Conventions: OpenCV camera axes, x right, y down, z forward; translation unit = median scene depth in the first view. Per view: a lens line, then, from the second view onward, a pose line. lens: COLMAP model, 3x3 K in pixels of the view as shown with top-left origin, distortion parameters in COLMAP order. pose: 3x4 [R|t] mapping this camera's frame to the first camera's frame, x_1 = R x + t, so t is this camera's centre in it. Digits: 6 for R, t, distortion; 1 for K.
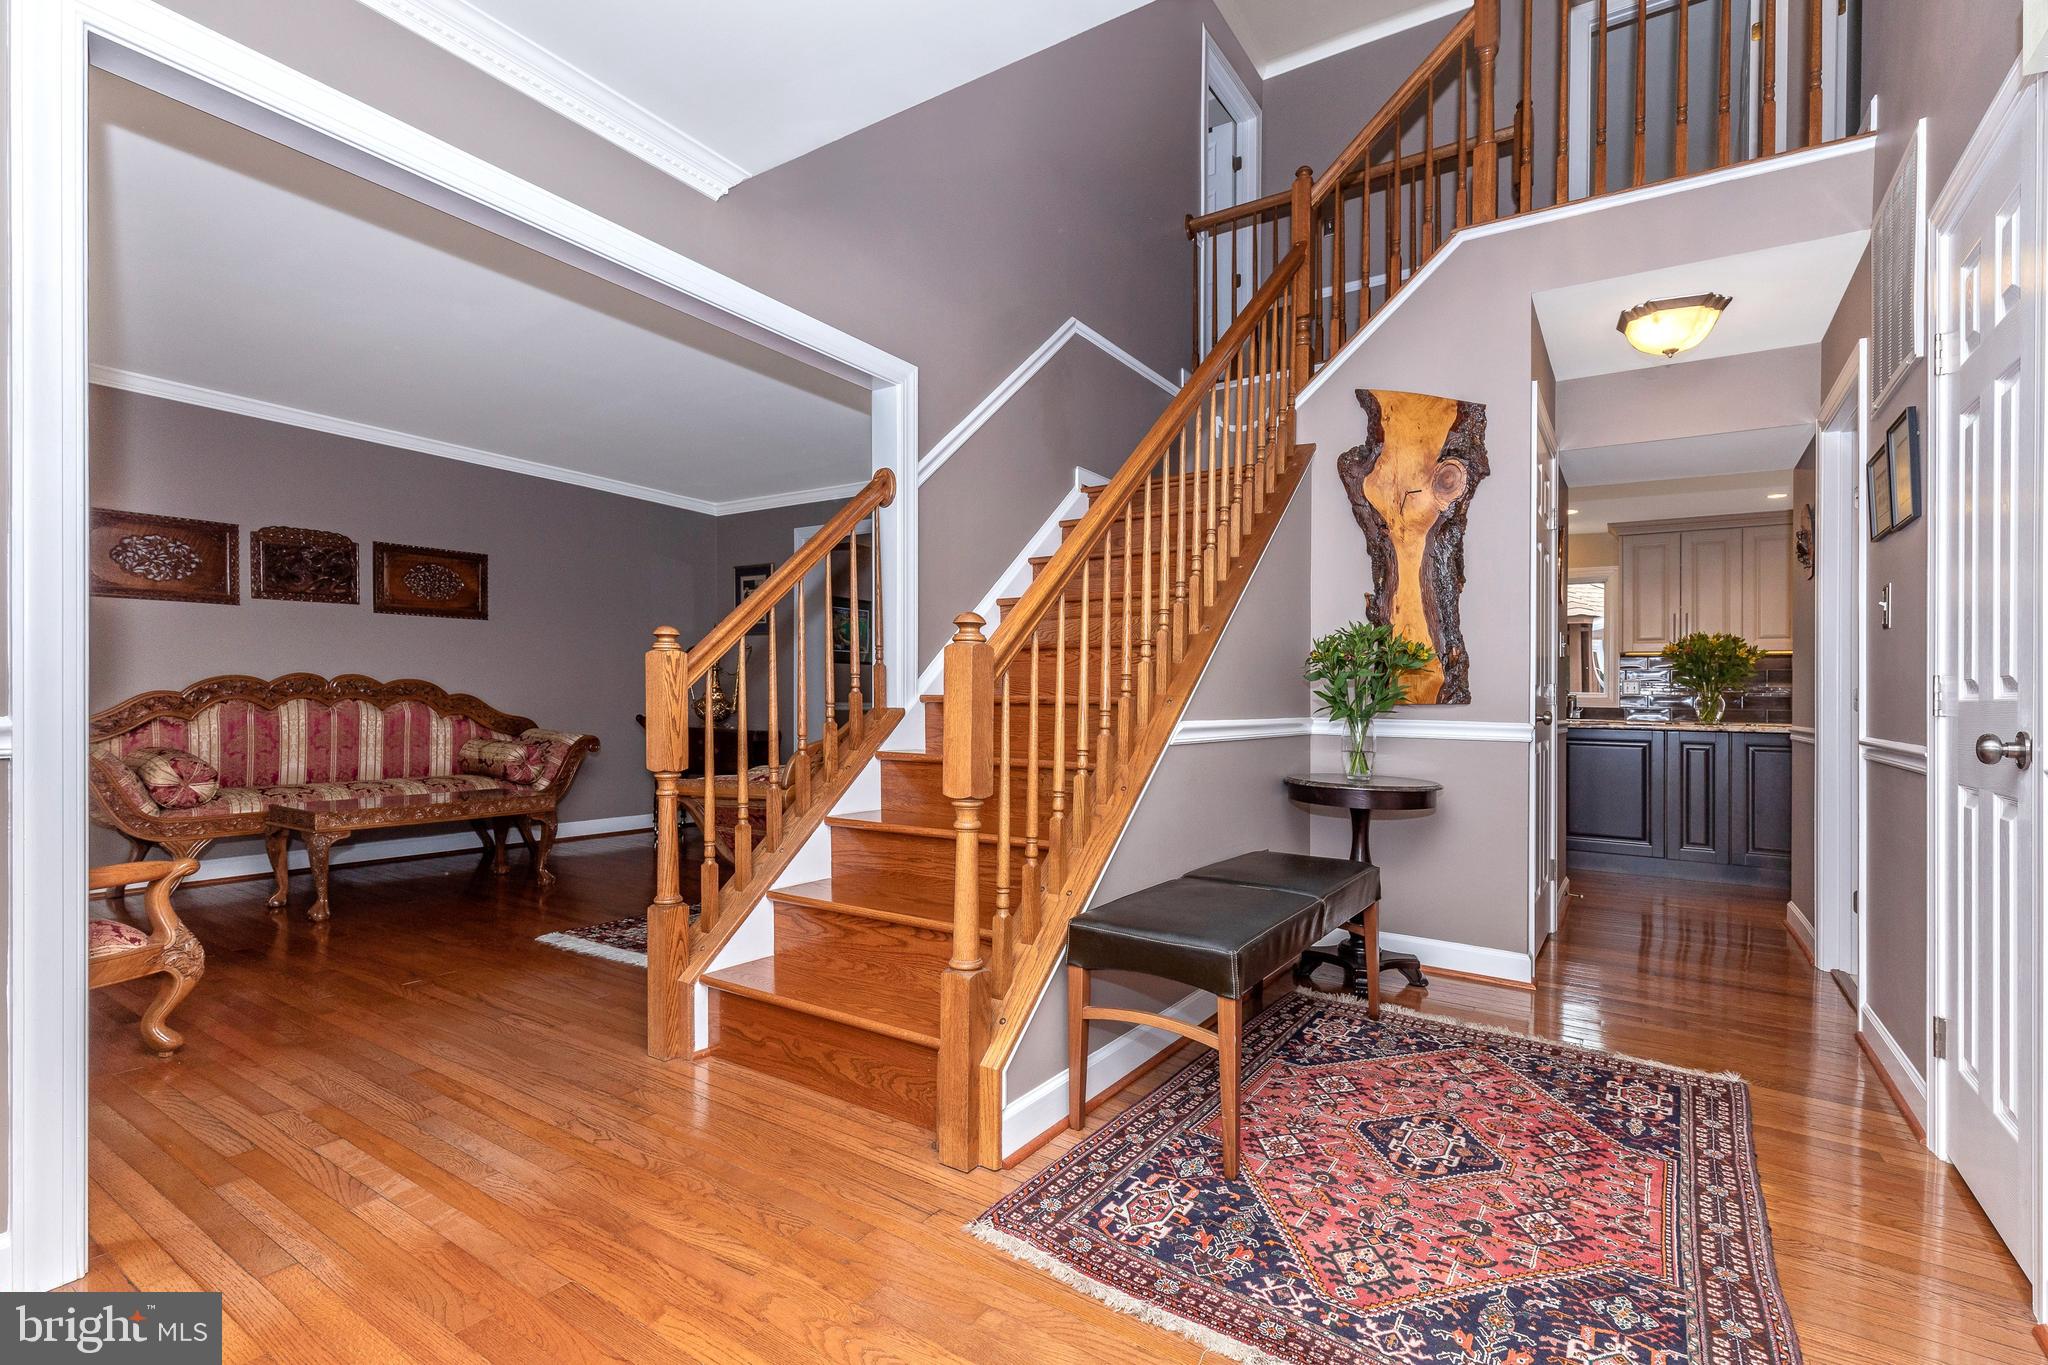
lens RADIAL K [[942.6, 0, 1026.9], [0, 942.6, 689.2], [0, 0, 1]] dist [0.001178, 0.000109]
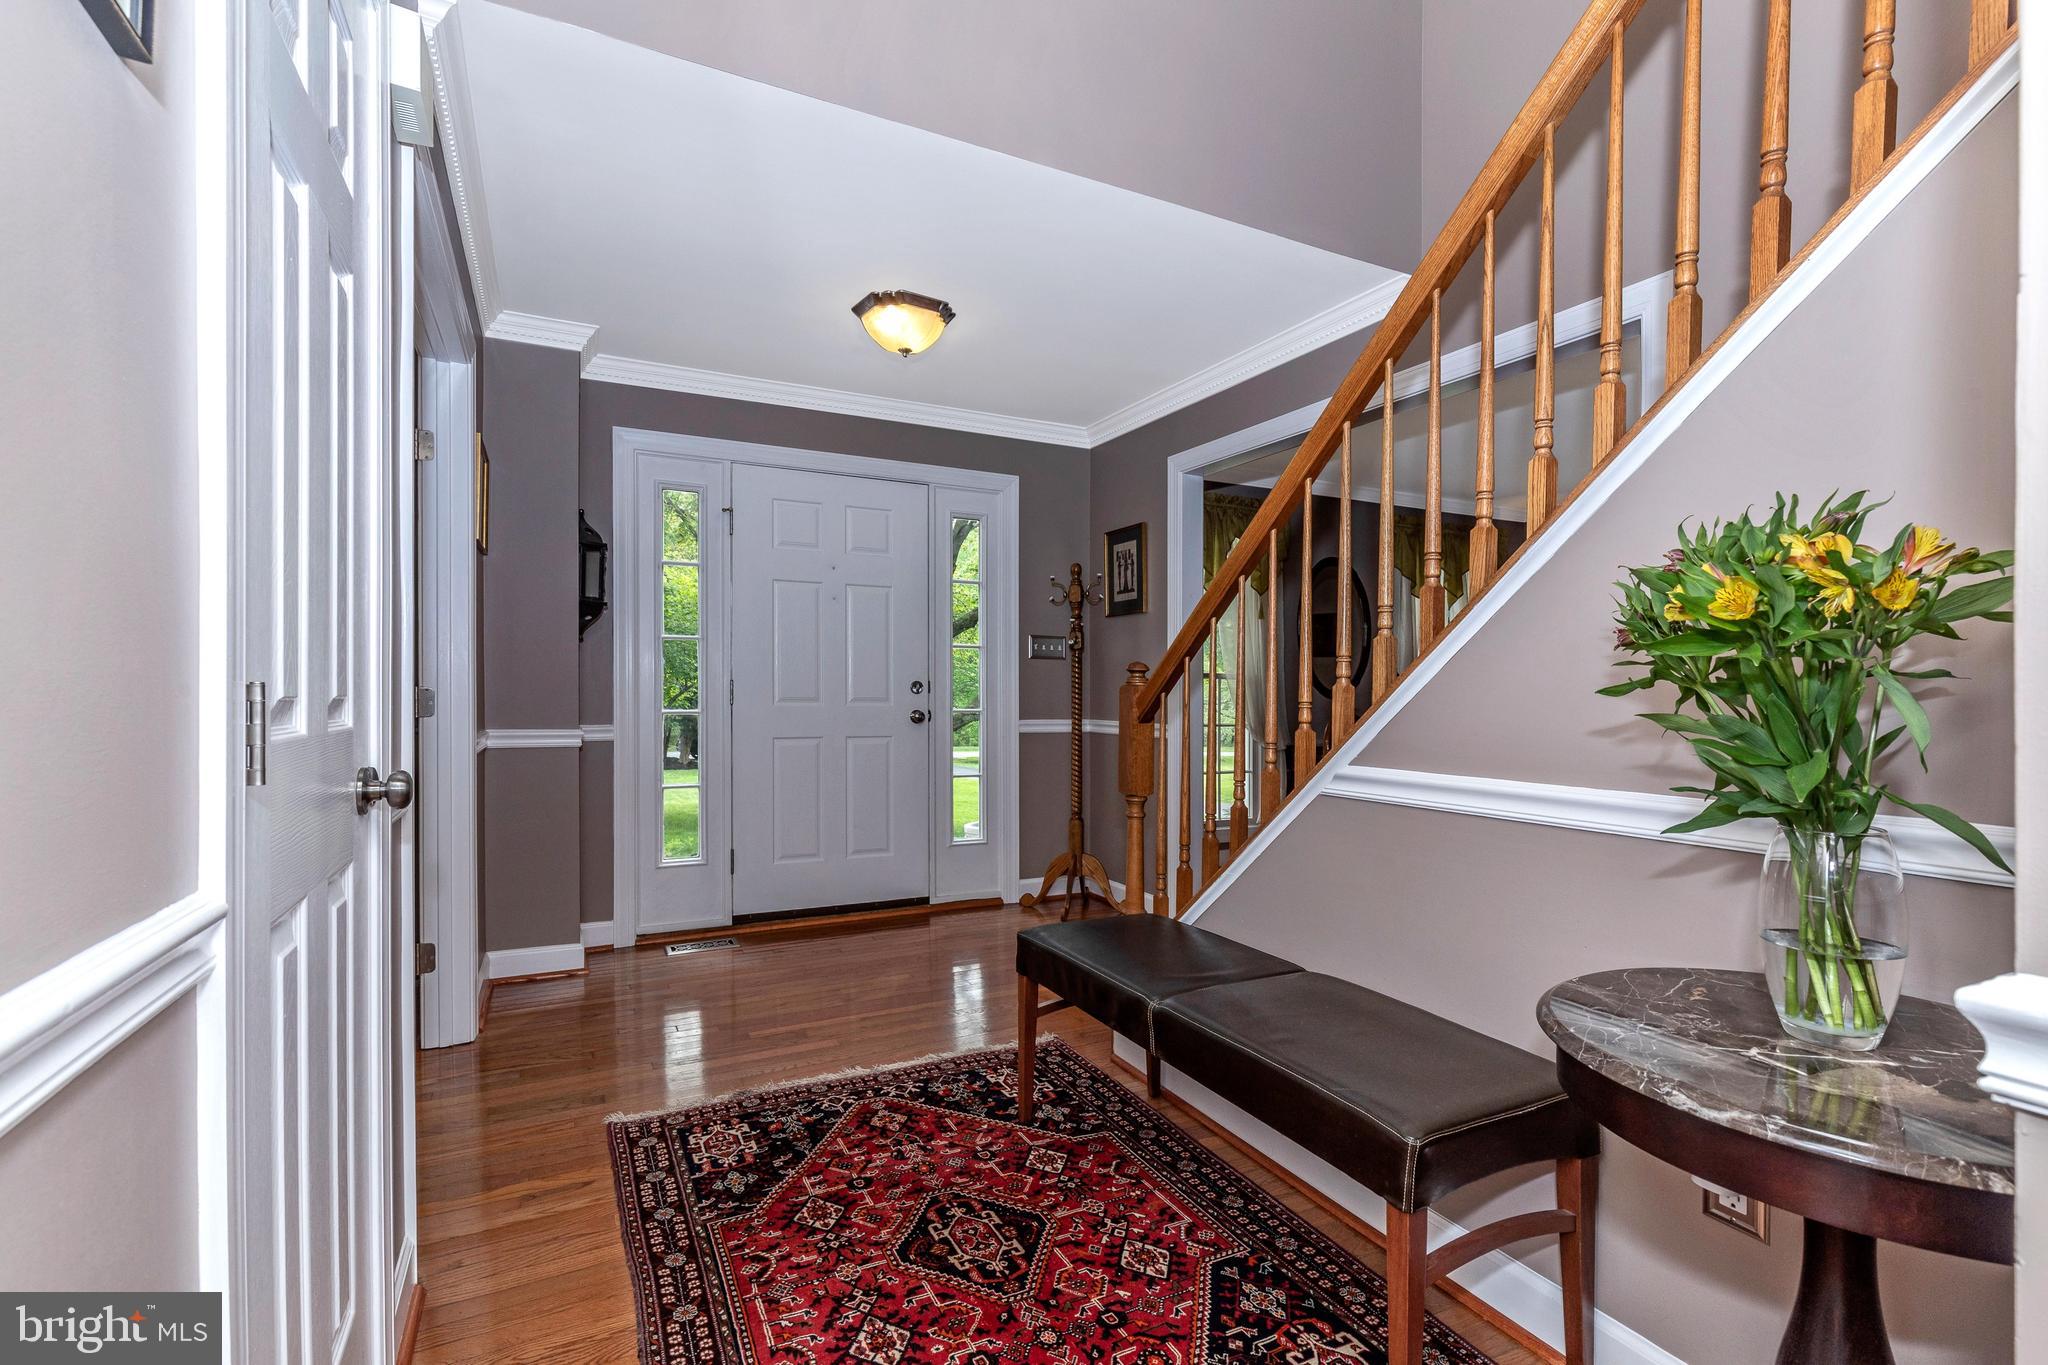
lens RADIAL K [[942.6, 0, 1028.1], [0, 942.6, 696.2], [0, 0, 1]] dist [0.001178, 0.000109]
pose [[-0.499495, -0.012436, -0.866227, 1.334988], [-0.008271, 0.999920, -0.009586, -0.009214], [0.866277, 0.002377, -0.499558, 1.700693]]
